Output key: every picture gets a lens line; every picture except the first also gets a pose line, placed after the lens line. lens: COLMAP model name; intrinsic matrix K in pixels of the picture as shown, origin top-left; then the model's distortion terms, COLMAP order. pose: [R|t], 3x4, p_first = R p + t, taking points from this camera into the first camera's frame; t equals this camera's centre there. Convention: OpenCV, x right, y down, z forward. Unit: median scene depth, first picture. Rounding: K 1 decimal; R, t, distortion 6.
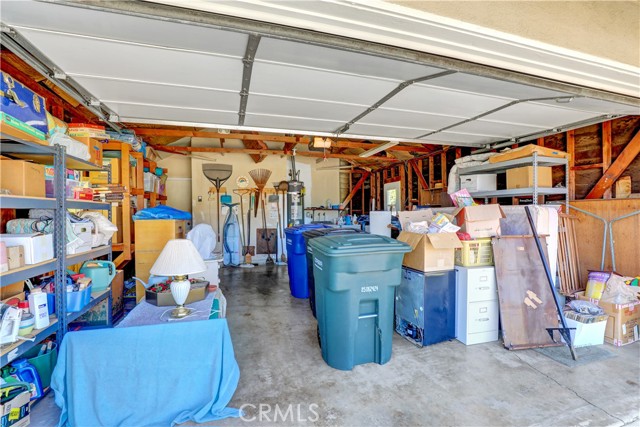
lens RADIAL K [[296.1, 0, 318.9], [0, 296.1, 214.4], [0, 0, 1]] dist [-0.013910, 0.000833]
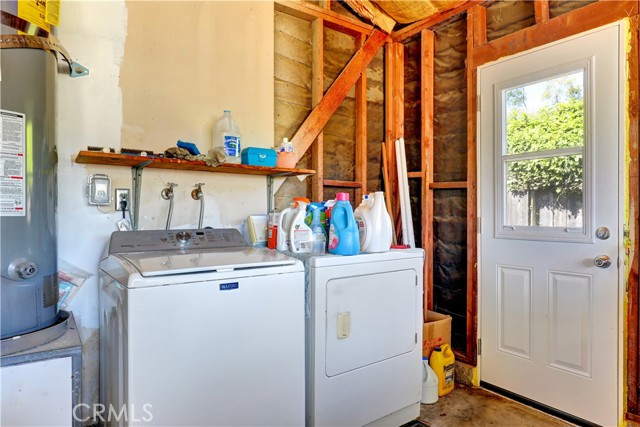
lens RADIAL K [[398.4, 0, 321.5], [0, 398.4, 212.3], [0, 0, 1]] dist [-0.002172, 0.000017]
pose [[0.956496, 0.012180, 0.291491, 0.019605], [-0.011170, 0.999924, -0.005127, 0.012611], [-0.291532, 0.001648, 0.956560, 0.724956]]
